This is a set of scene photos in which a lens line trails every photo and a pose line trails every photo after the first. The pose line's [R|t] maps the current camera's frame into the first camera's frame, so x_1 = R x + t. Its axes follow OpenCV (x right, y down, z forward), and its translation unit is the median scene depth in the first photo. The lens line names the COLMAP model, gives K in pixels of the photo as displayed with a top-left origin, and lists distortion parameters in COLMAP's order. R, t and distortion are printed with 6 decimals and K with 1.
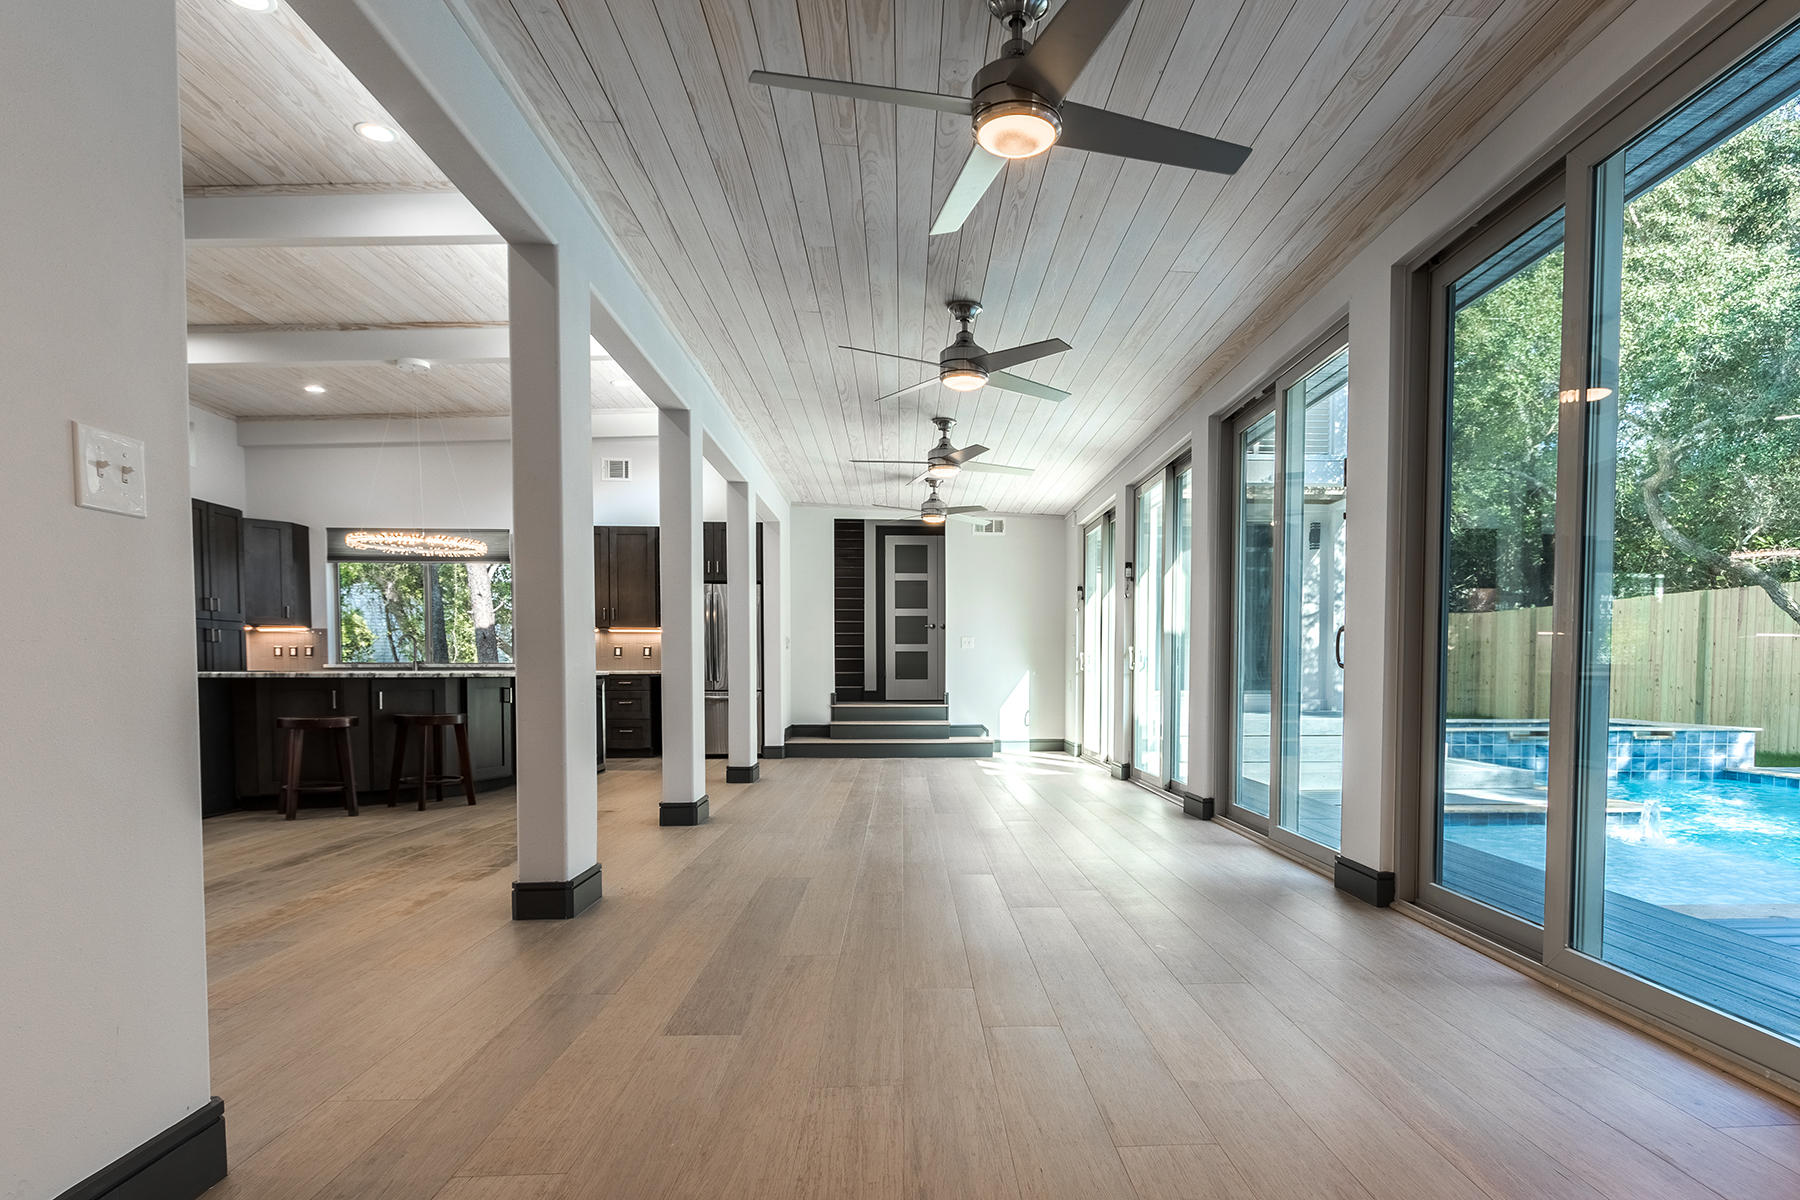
lens RADIAL K [[977.9, 0, 1067.6], [0, 977.9, 692.2], [0, 0, 1]] dist [-0.002457, -0.000507]
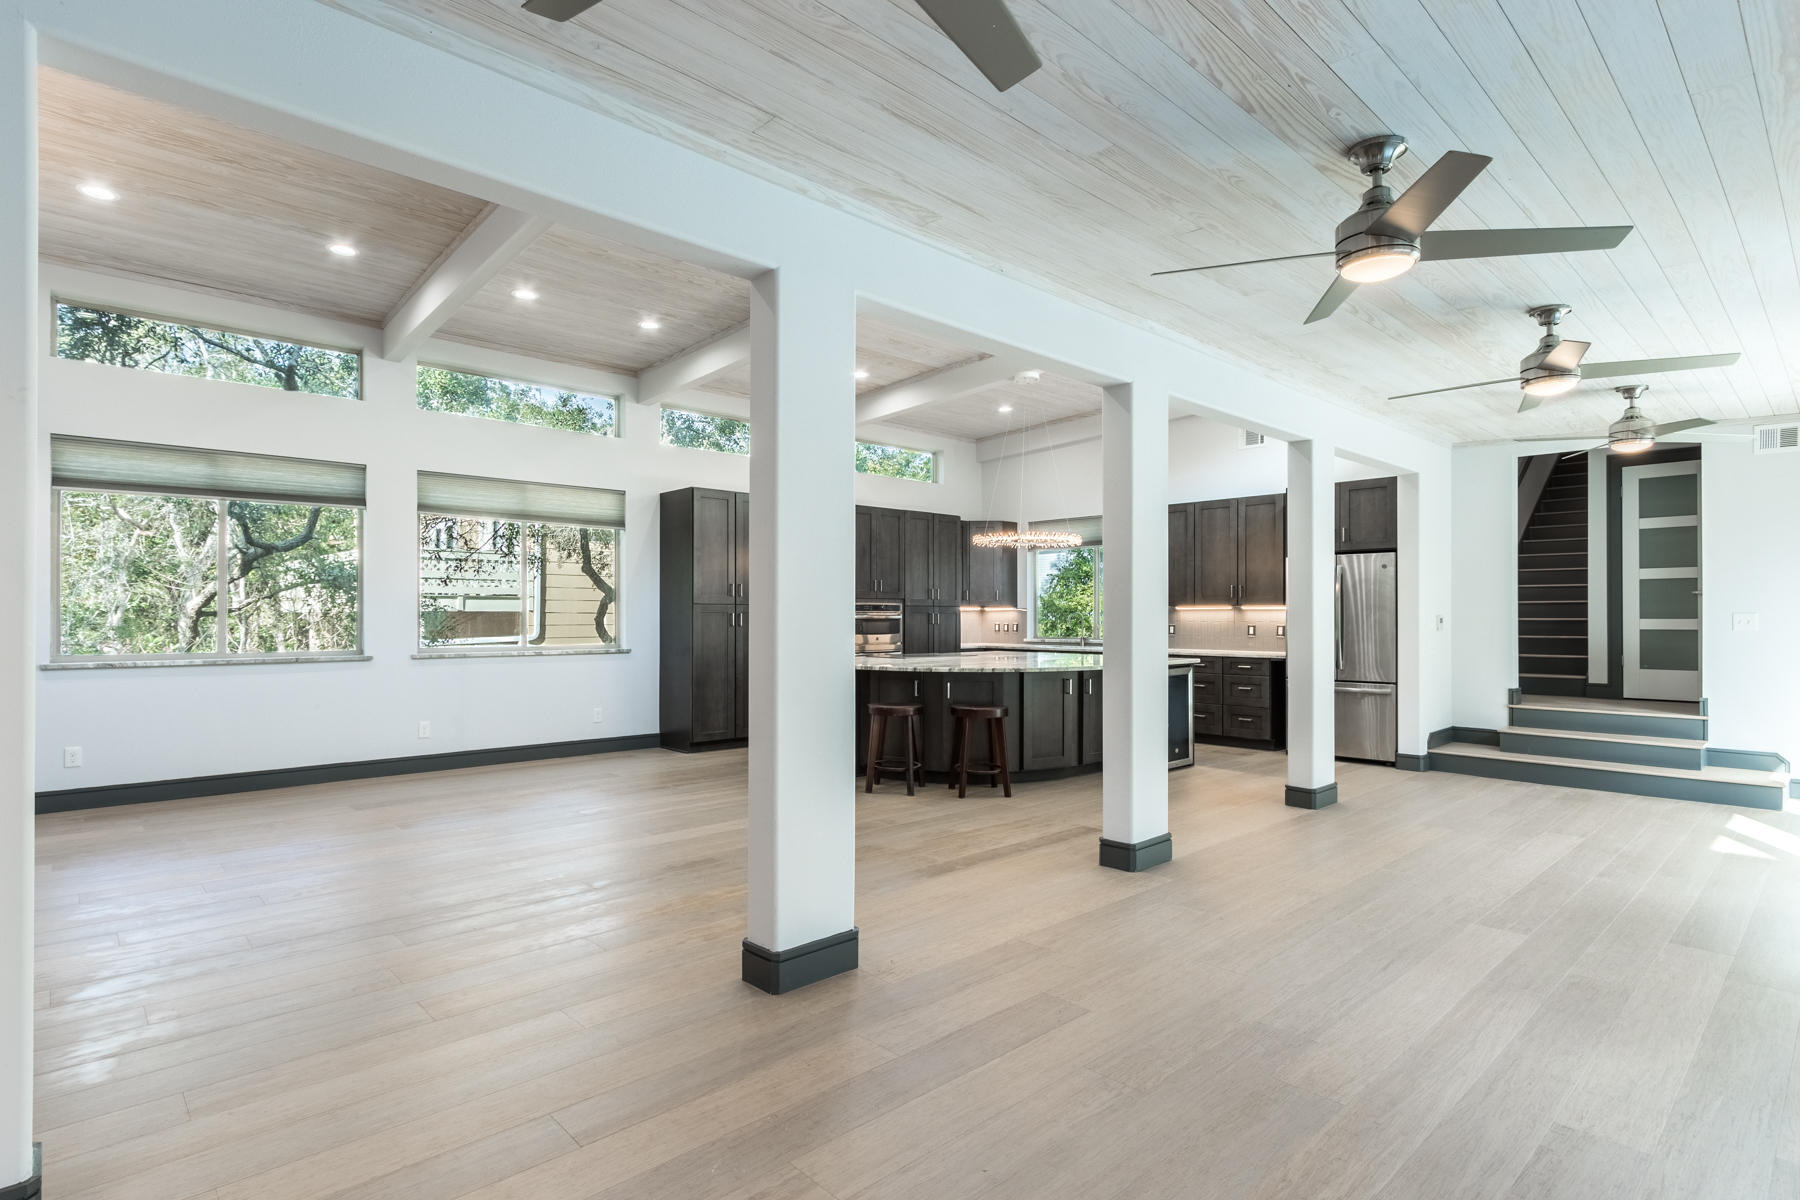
lens RADIAL K [[978.2, 0, 900.0], [0, 978.2, 600.0], [0, 0, 1]] dist [-0.001633, -0.000845]
pose [[0.581981, -0.009510, -0.813147, 0.107720], [-0.021042, 0.999421, -0.026749, -0.040538], [0.812930, 0.032678, 0.581443, 0.194413]]
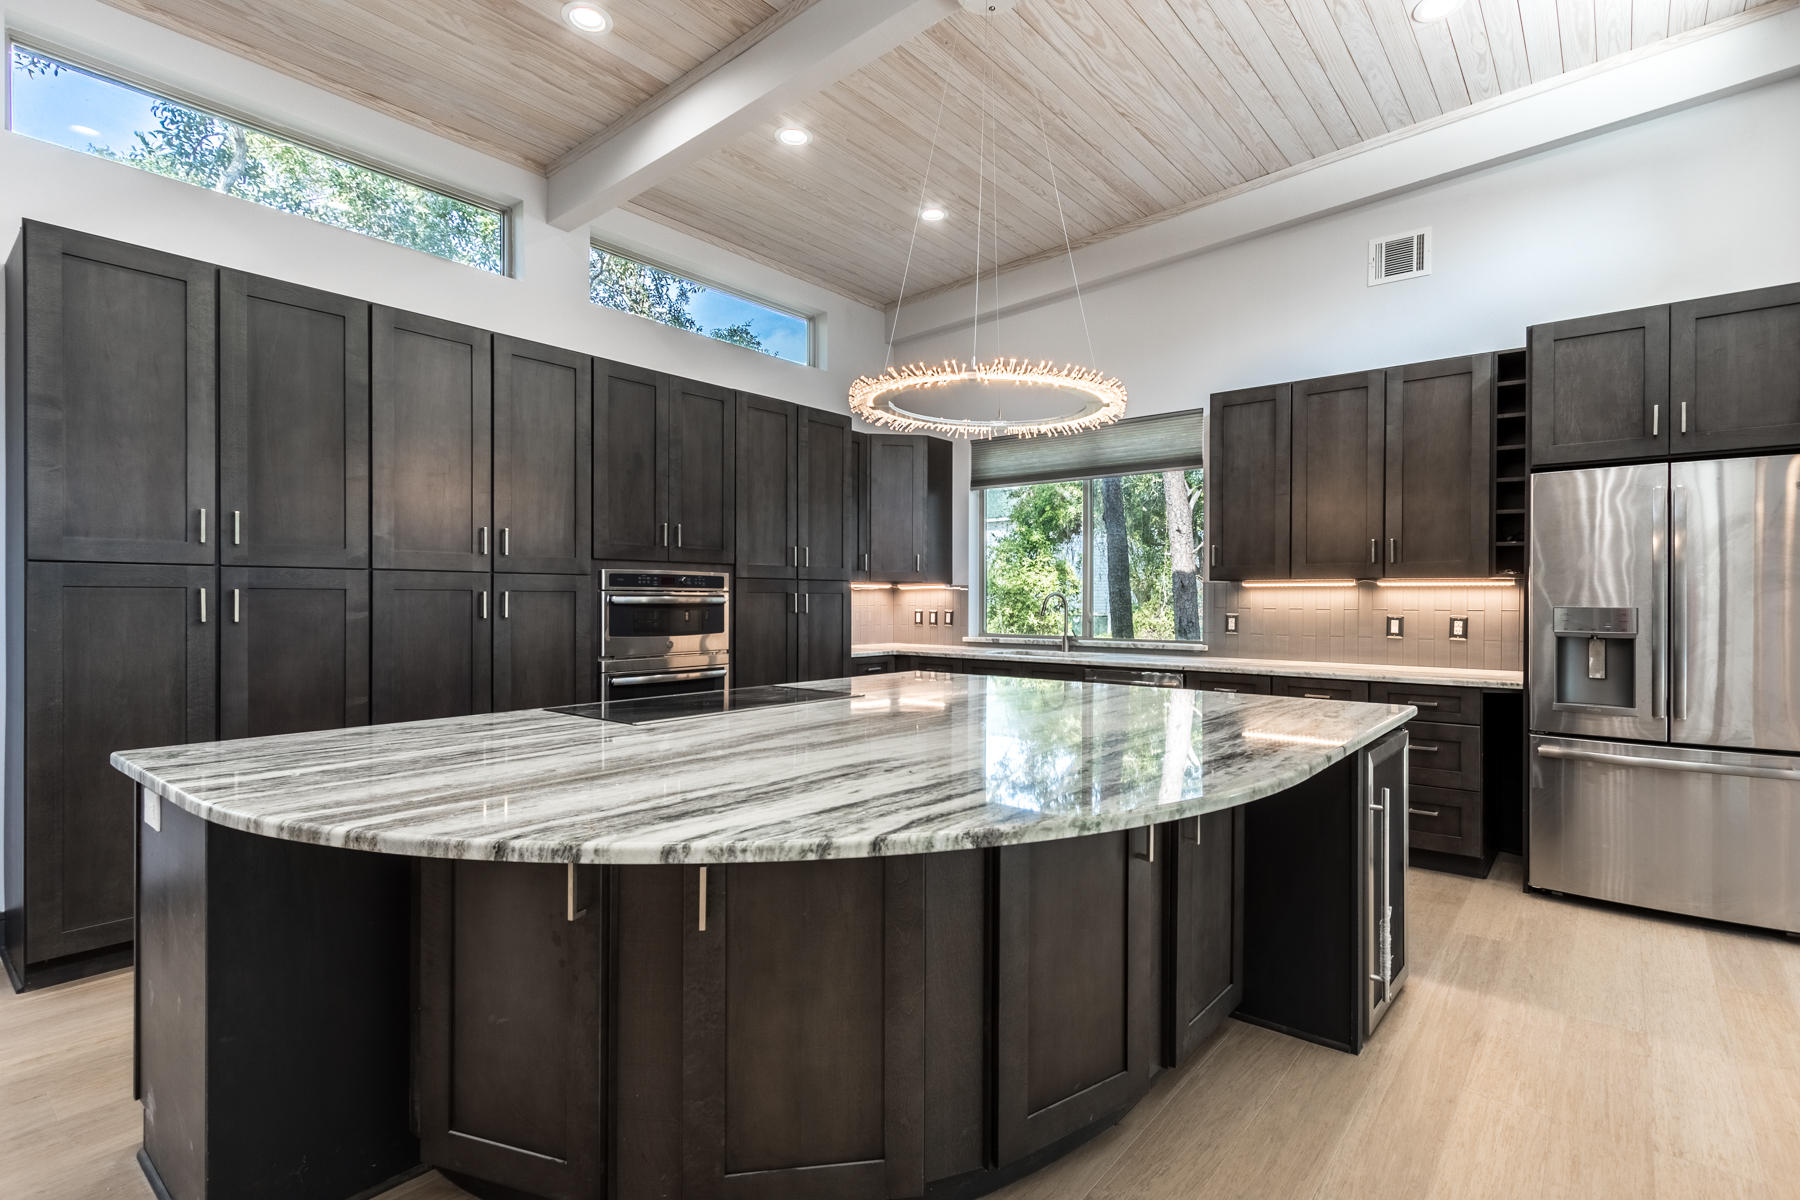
lens RADIAL K [[889.0, 0, 975.7], [0, 889.0, 605.6], [0, 0, 1]] dist [0.000246, -0.000043]
pose [[0.702181, 0.010975, -0.711914, -0.304541], [-0.021772, 0.999745, -0.006061, -0.047229], [0.711666, 0.019756, 0.702240, 0.561539]]
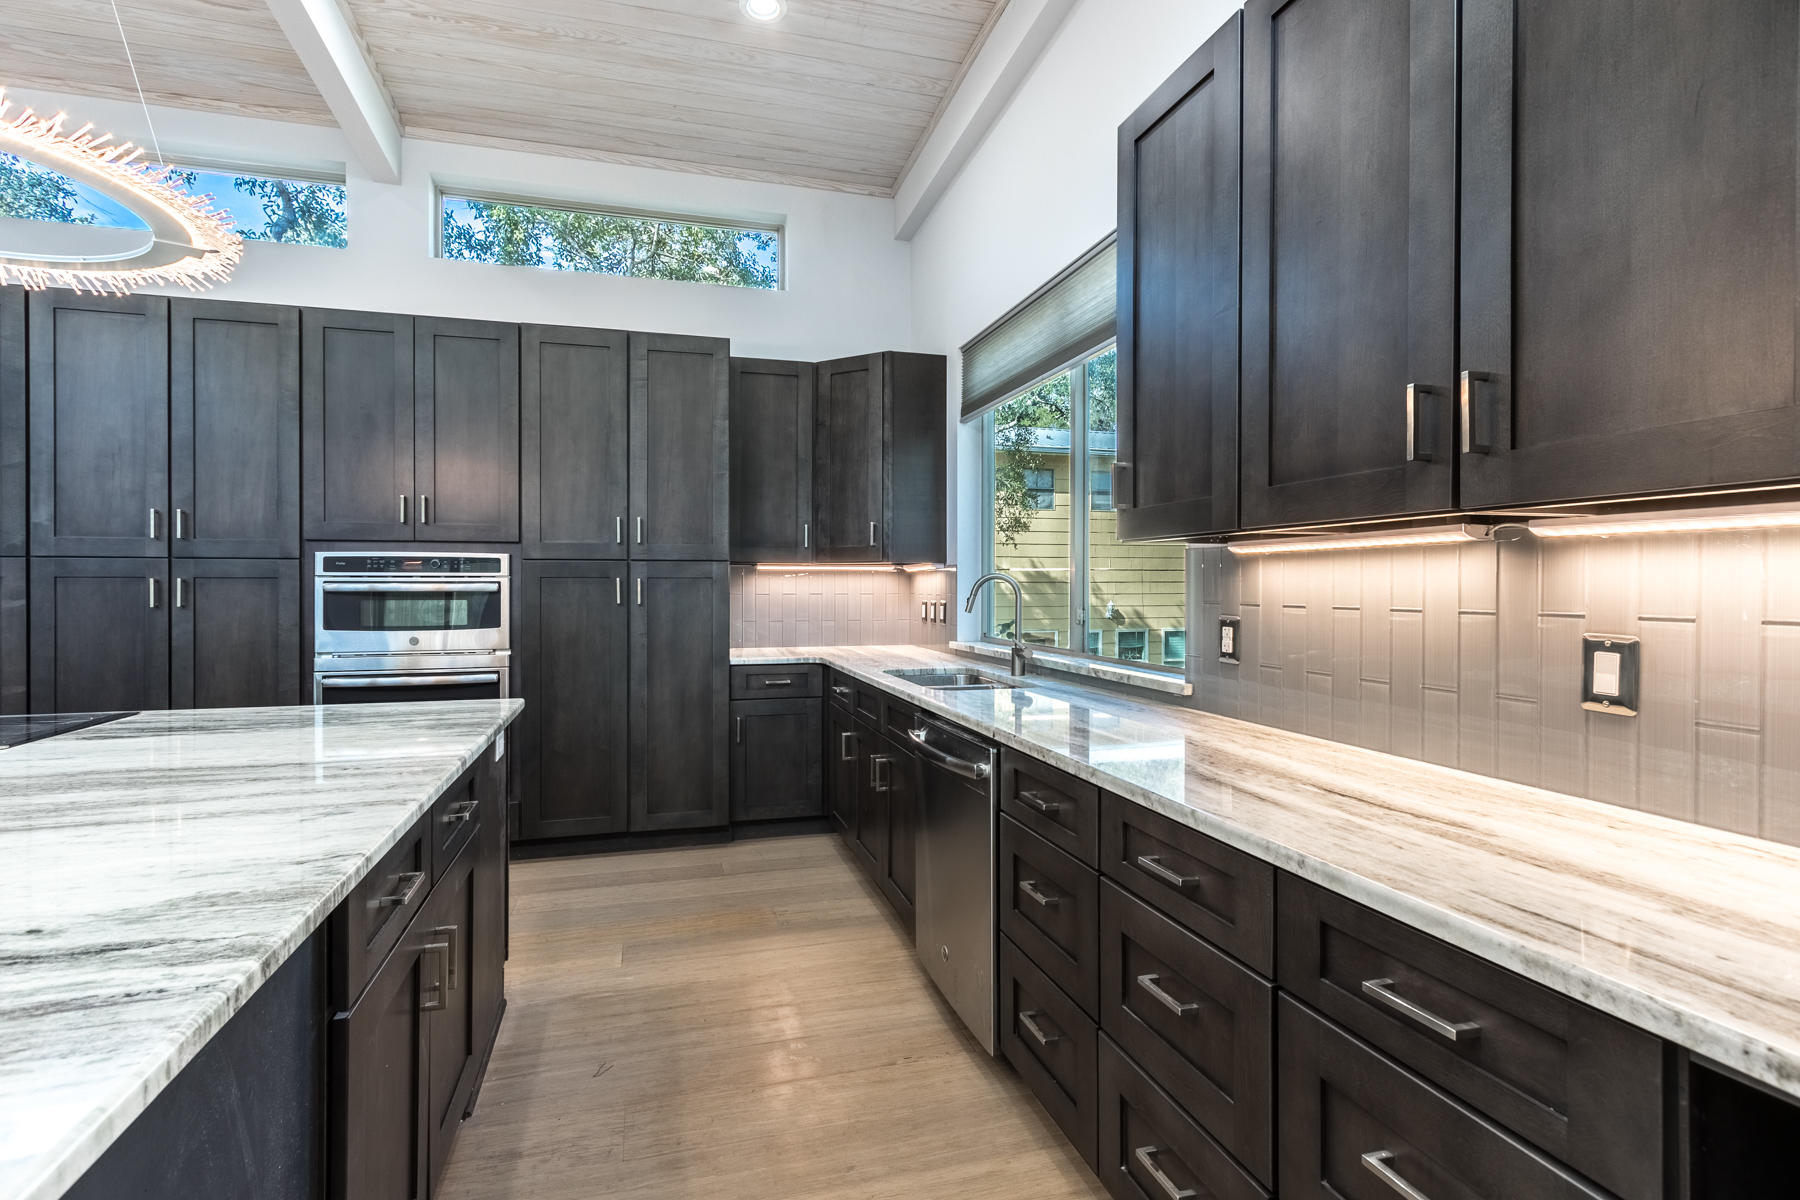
lens RADIAL K [[863.7, 0, 846.8], [0, 863.7, 582.4], [0, 0, 1]] dist [0.022923, 0.000123]
pose [[0.075358, 0.001376, -0.997156, -0.355423], [-0.022745, 0.999741, -0.000339, -0.055454], [0.996897, 0.022706, 0.075370, 0.921323]]
